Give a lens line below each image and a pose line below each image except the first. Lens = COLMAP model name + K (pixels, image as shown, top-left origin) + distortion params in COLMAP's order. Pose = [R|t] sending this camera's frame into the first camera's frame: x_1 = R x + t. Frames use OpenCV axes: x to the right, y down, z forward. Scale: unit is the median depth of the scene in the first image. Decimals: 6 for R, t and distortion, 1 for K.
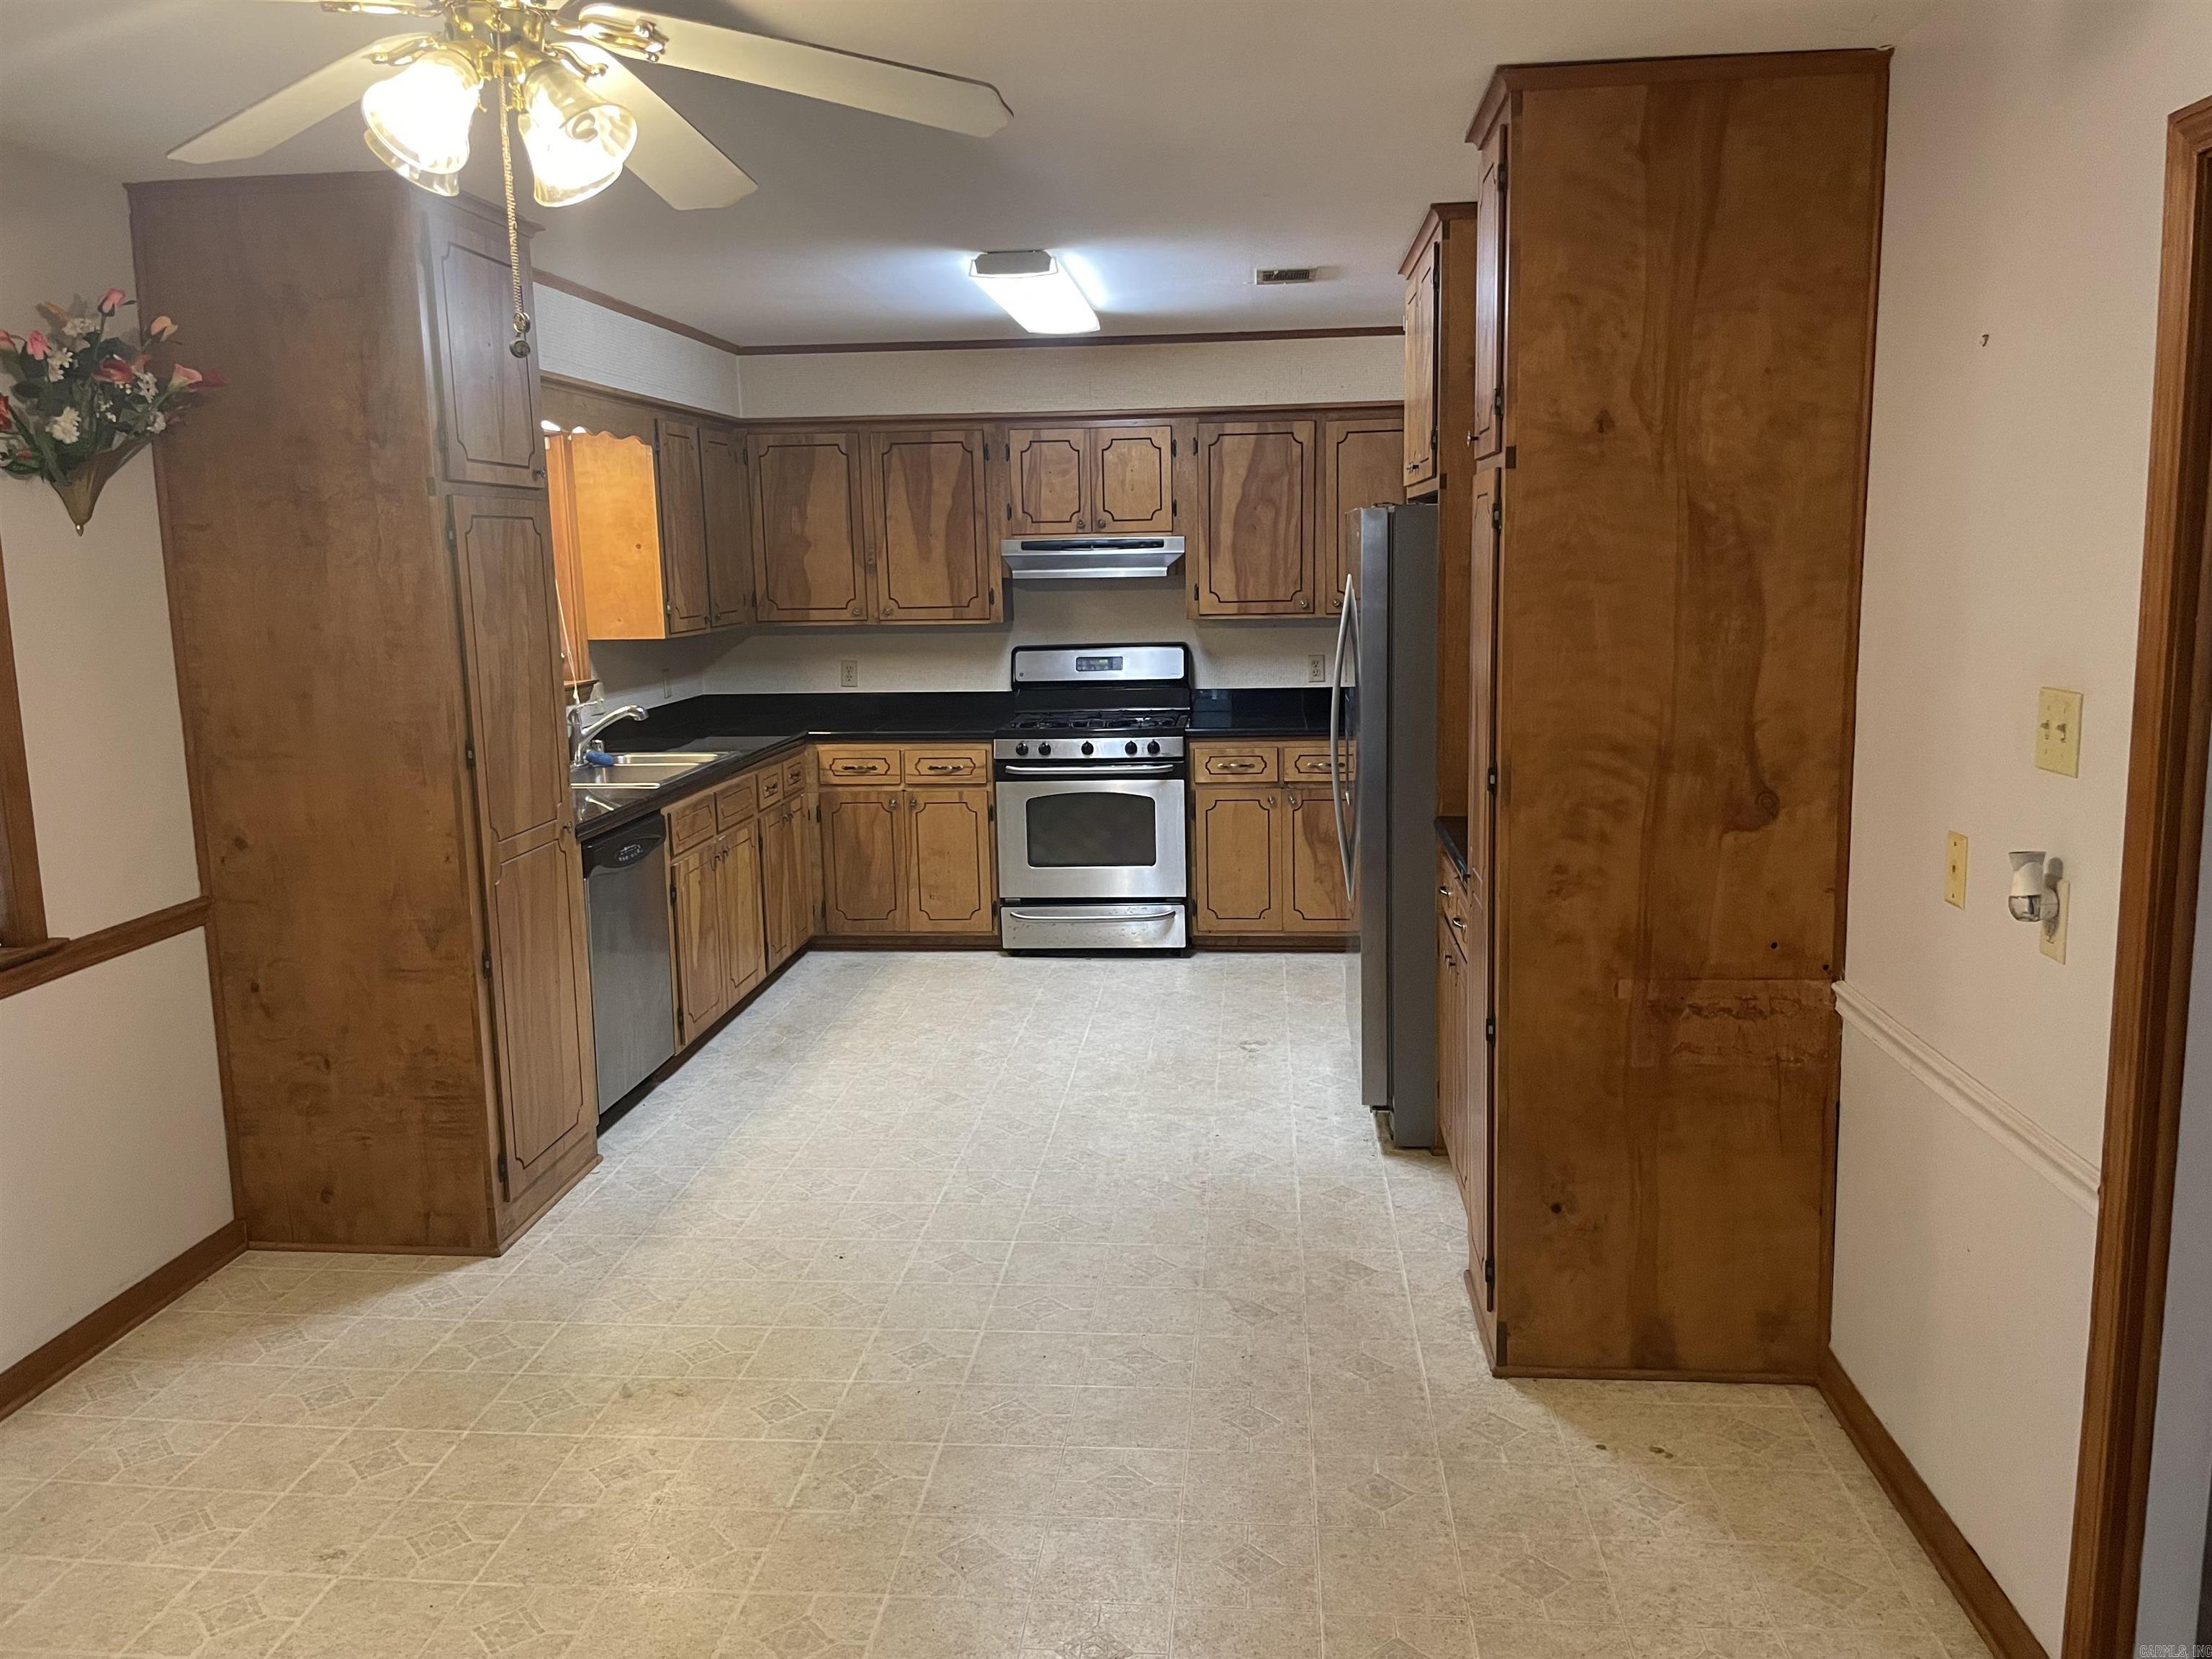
lens RADIAL K [[1703.5, 0, 1106.1], [0, 1703.5, 825.4], [0, 0, 1]] dist [-0.004036, -0.002025]
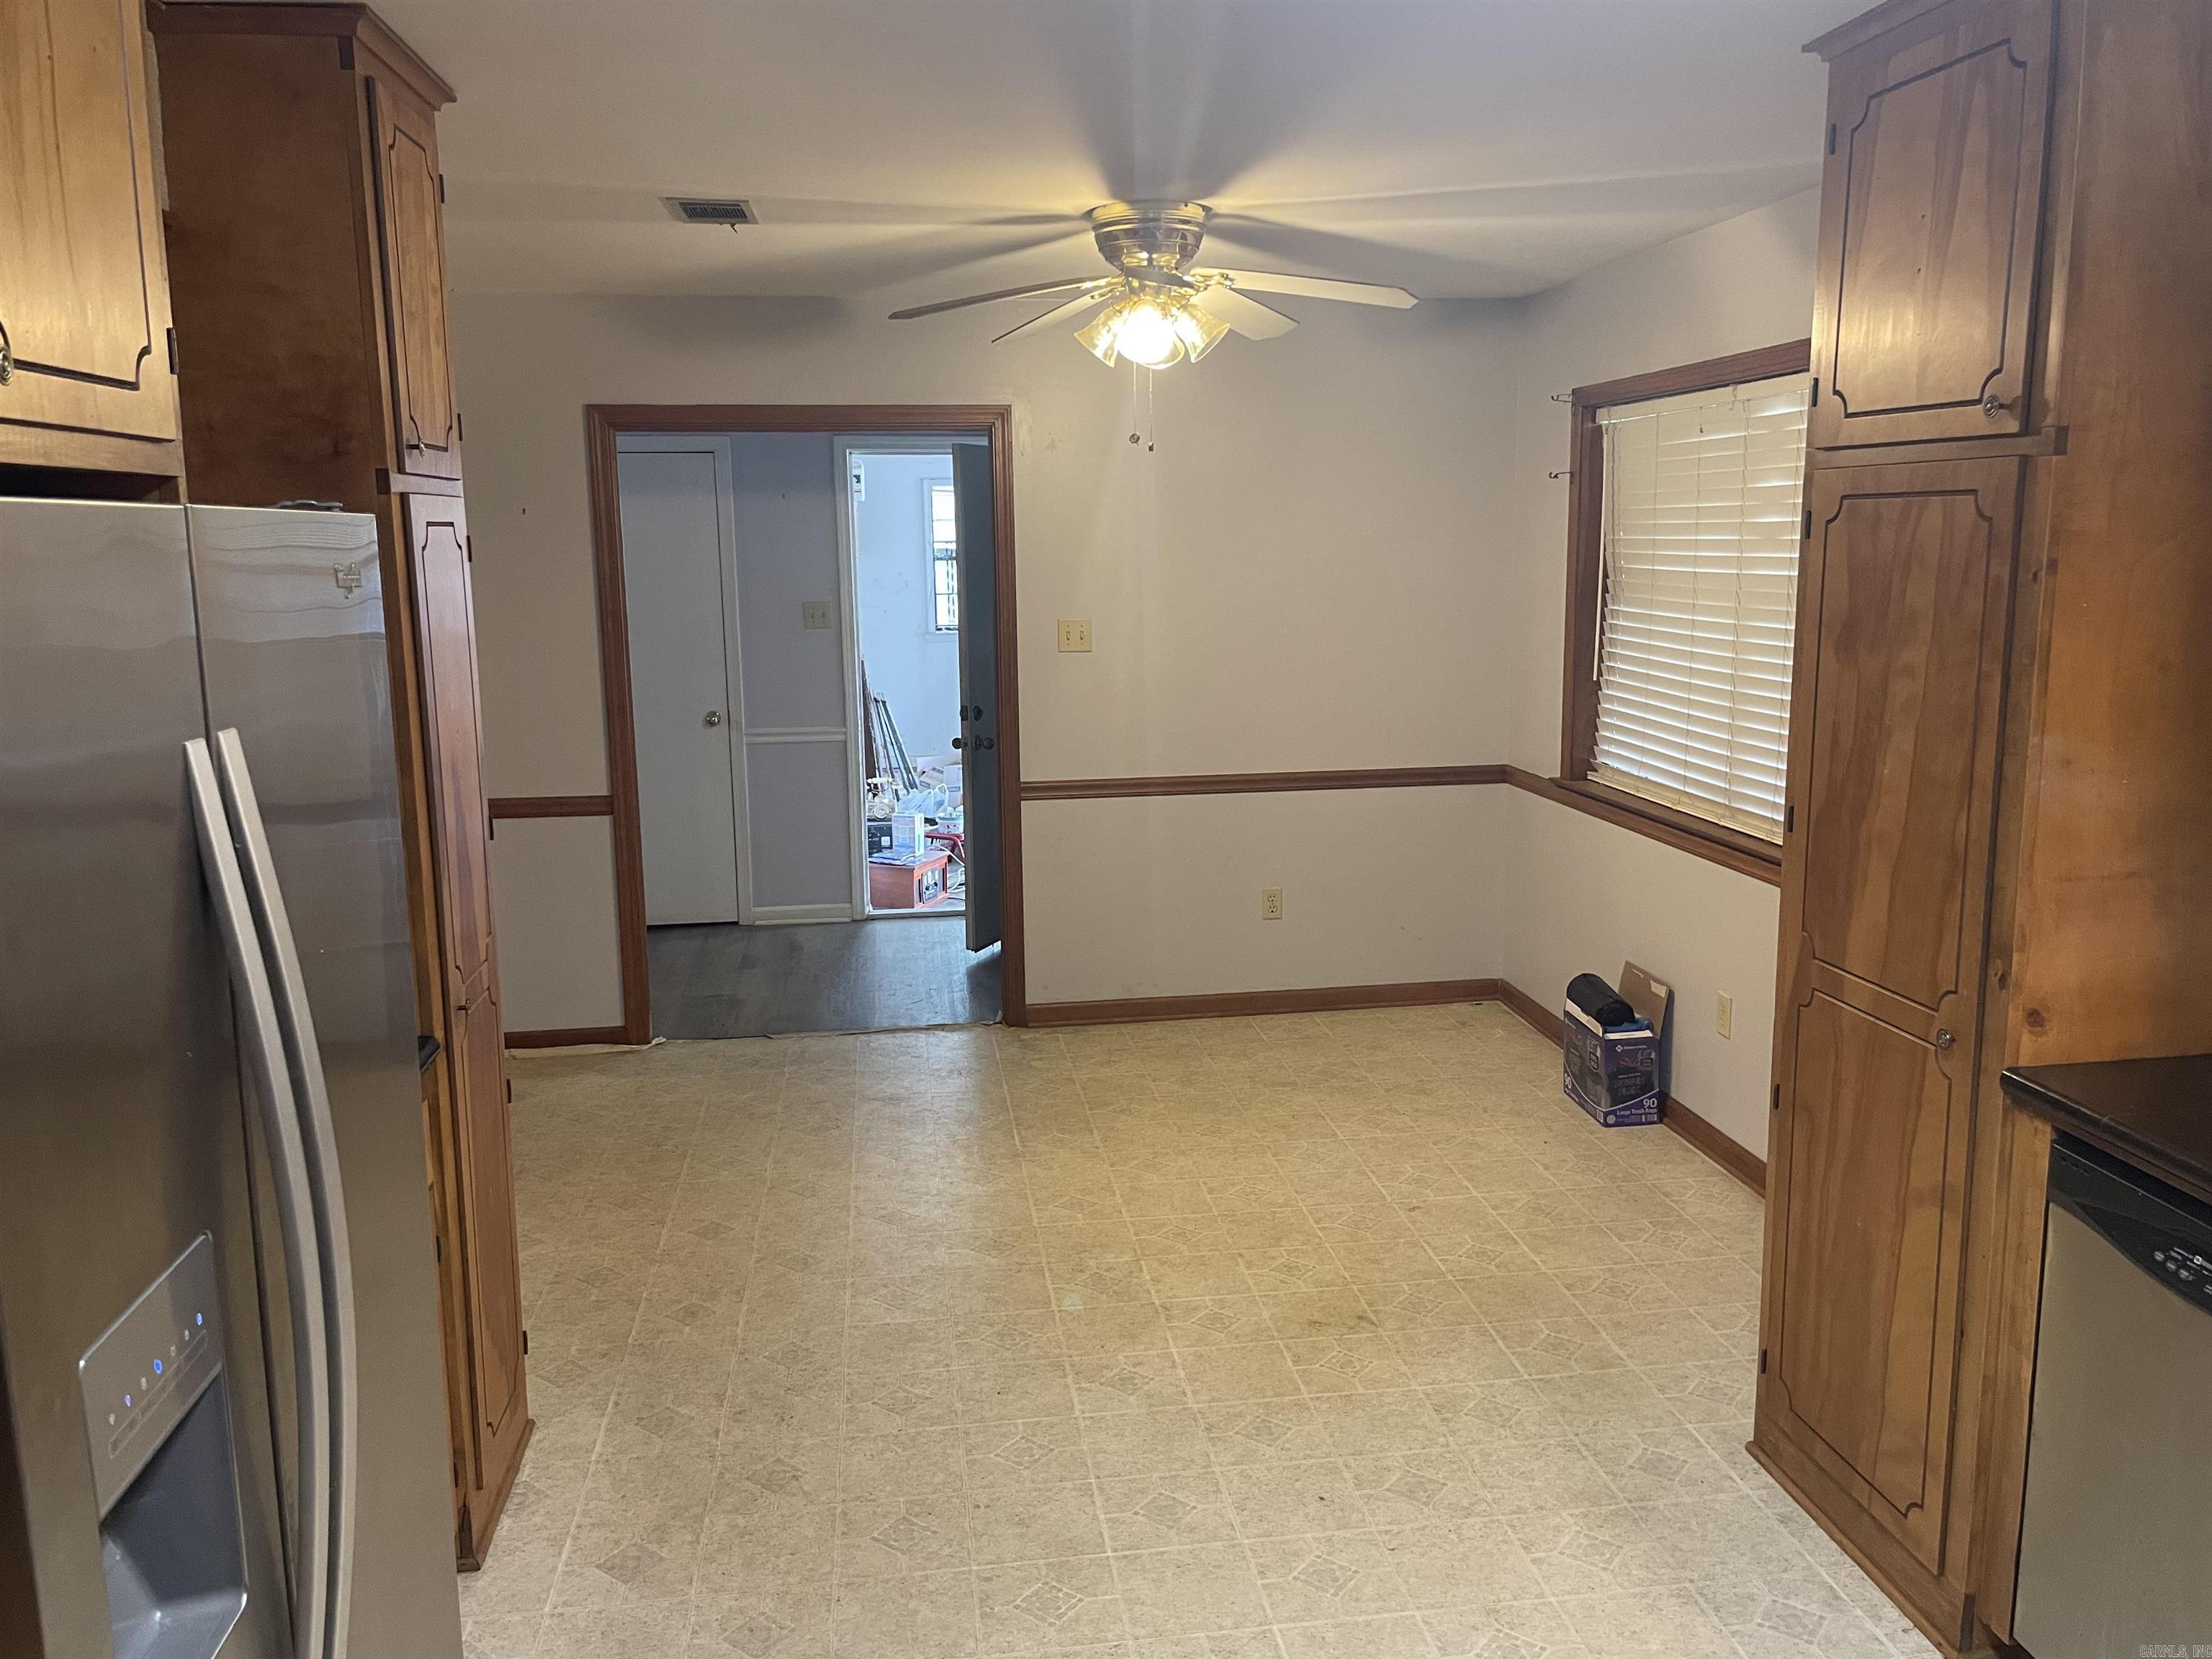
lens RADIAL K [[1703.5, 0, 1106.9], [0, 1703.5, 825.3], [0, 0, 1]] dist [-0.004036, -0.002025]
pose [[-0.975256, 0.066138, -0.210955, 0.086708], [-0.006540, 0.945154, 0.326558, -0.310475], [0.220983, 0.319858, -0.921335, 1.794197]]
